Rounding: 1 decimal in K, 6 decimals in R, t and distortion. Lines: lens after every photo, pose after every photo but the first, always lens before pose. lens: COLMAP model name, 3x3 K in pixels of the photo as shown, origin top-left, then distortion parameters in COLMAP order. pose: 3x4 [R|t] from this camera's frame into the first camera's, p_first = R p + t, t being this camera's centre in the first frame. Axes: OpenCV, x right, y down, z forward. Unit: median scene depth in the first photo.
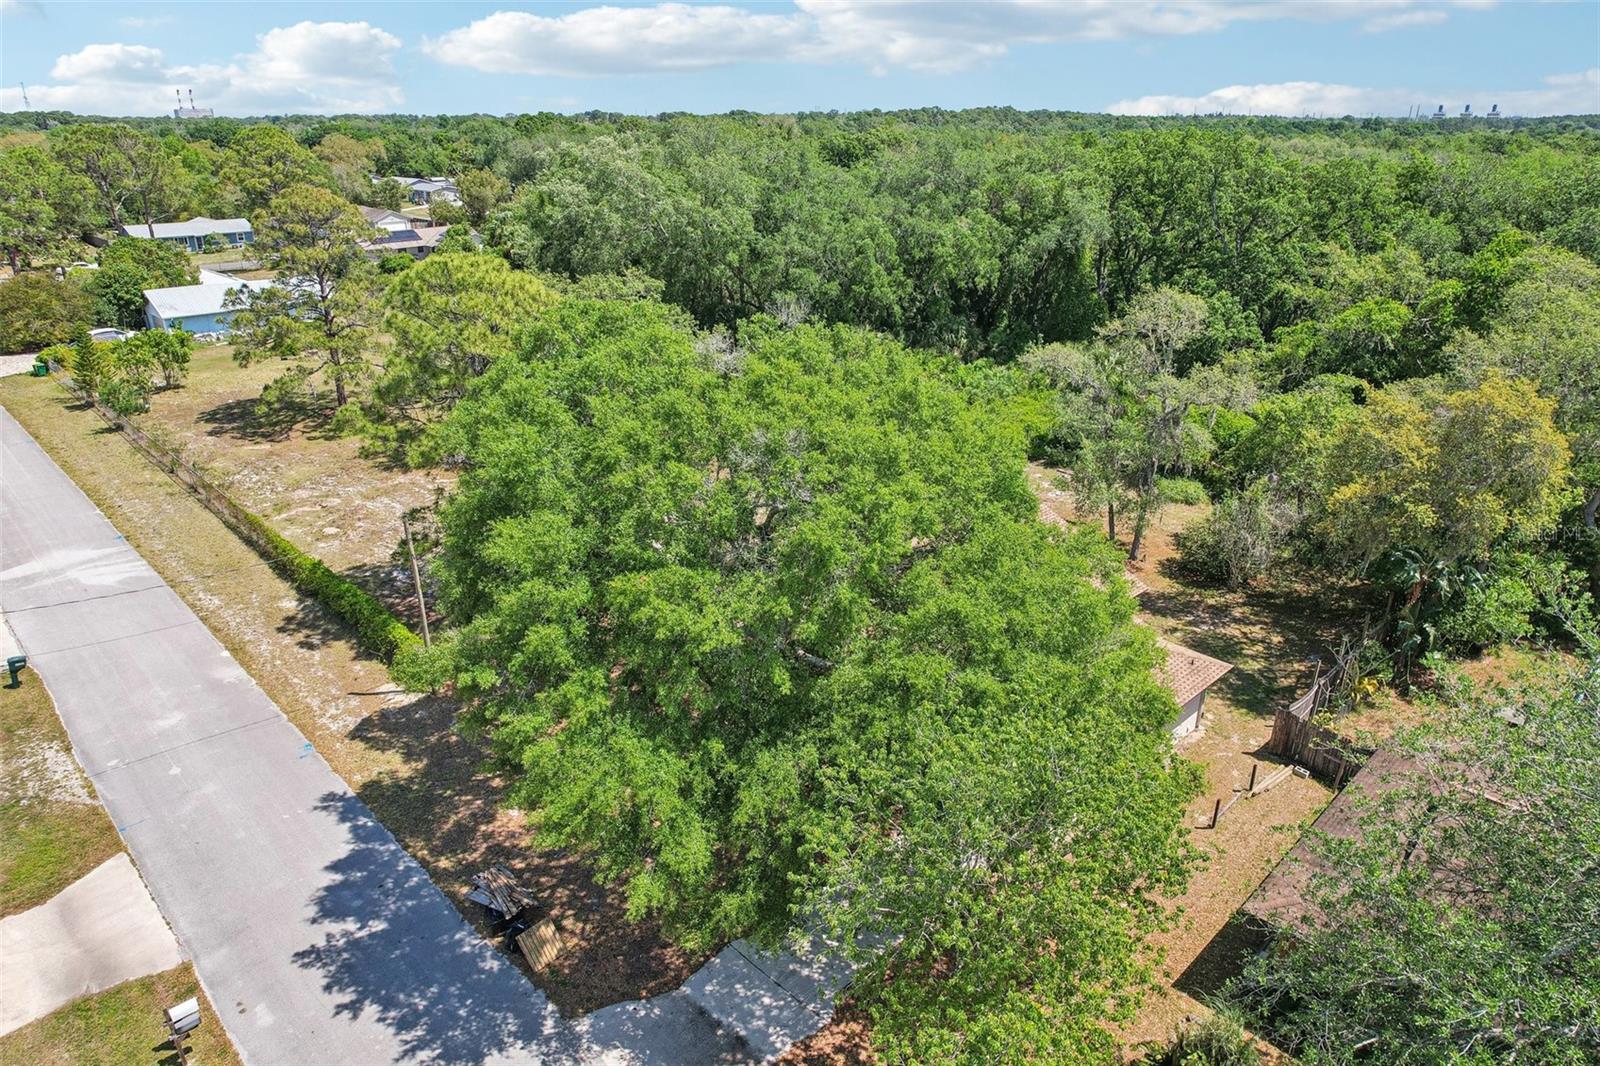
lens RADIAL K [[1016.5, 0, 809.3], [0, 1016.5, 573.5], [0, 0, 1]] dist [-0.079183, 0.059273]
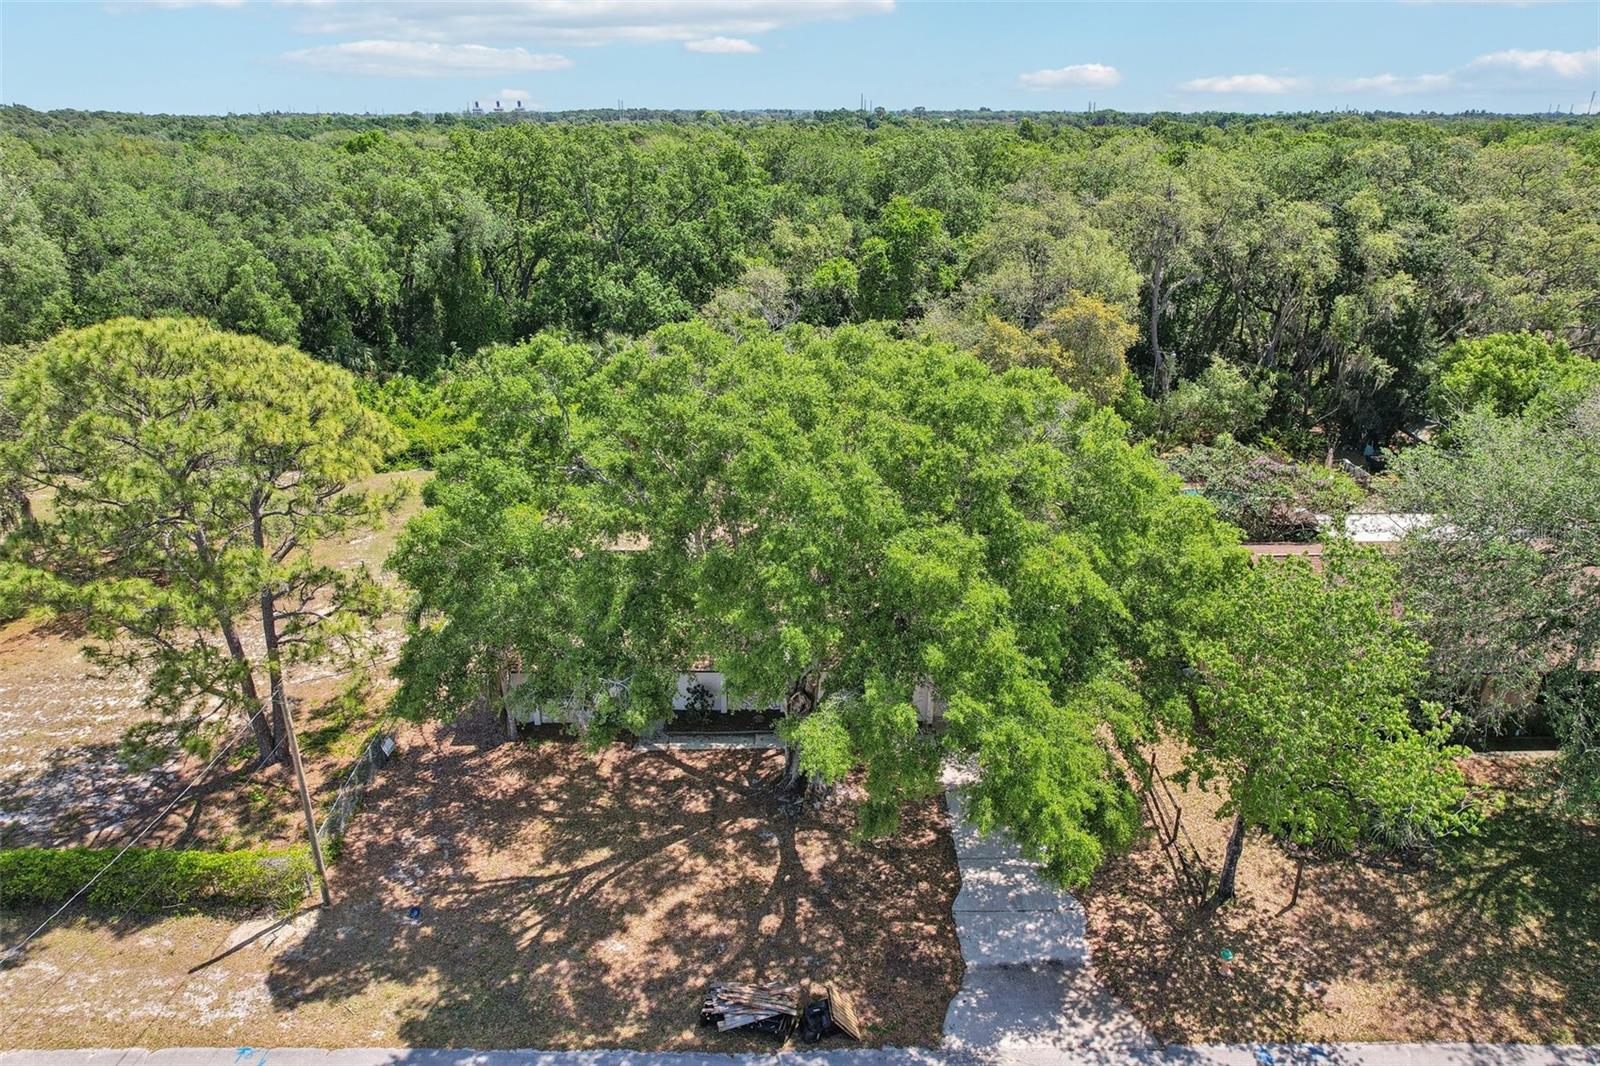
lens RADIAL K [[1016.5, 0, 809.3], [0, 1016.5, 573.5], [0, 0, 1]] dist [-0.079183, 0.059273]
pose [[0.695529, -0.297759, 0.653896, -0.559374], [0.295854, 0.948040, 0.117010, -0.095566], [-0.654760, 0.112074, 0.747482, 0.204726]]
